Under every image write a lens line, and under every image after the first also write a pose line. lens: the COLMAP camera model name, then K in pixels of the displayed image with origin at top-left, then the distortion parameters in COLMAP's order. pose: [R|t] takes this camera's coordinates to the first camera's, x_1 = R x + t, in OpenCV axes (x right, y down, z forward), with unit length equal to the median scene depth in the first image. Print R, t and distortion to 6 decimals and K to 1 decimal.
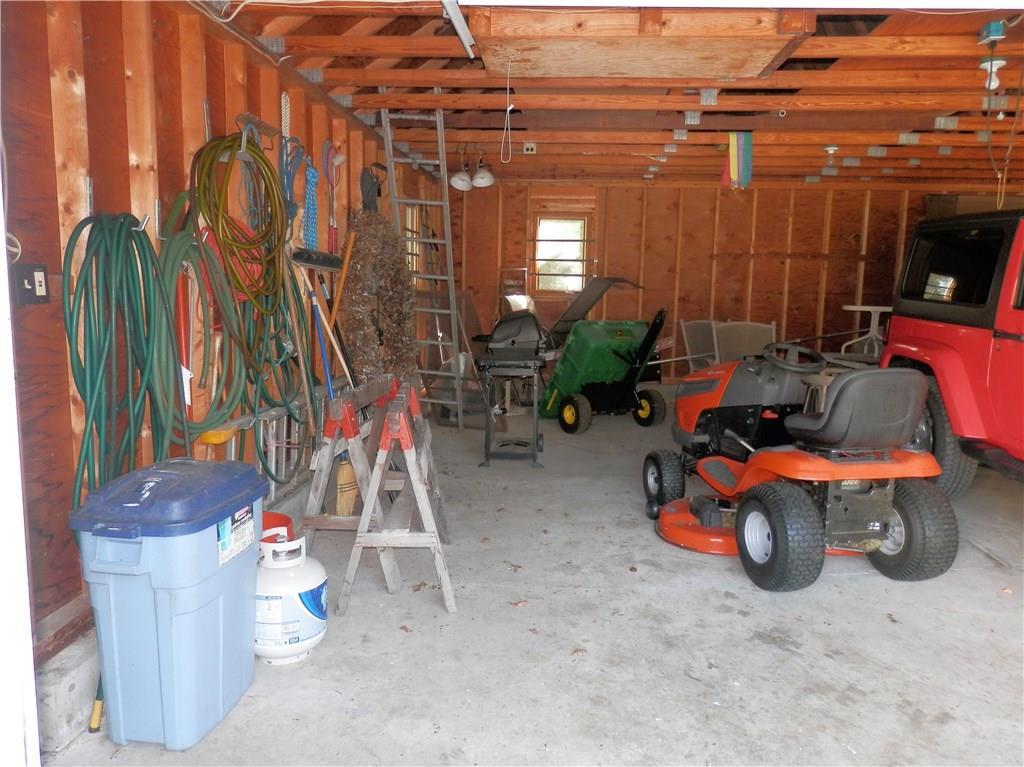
lens RADIAL K [[763.3, 0, 529.5], [0, 763.3, 384.1], [0, 0, 1]] dist [0.001139, 0.005192]
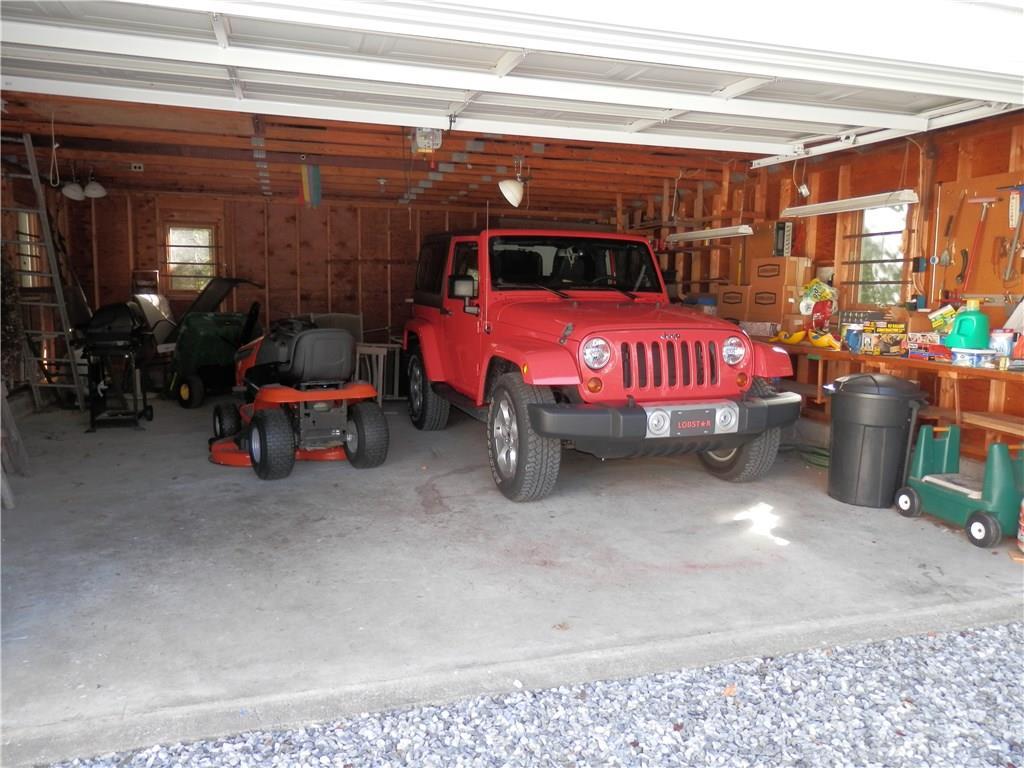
lens RADIAL K [[763.3, 0, 529.5], [0, 763.3, 384.6], [0, 0, 1]] dist [0.001139, 0.005192]
pose [[0.938874, -0.043375, 0.341517, 0.136467], [0.047328, 0.998874, -0.003247, 0.051985], [-0.340992, 0.019212, 0.939870, -0.271251]]
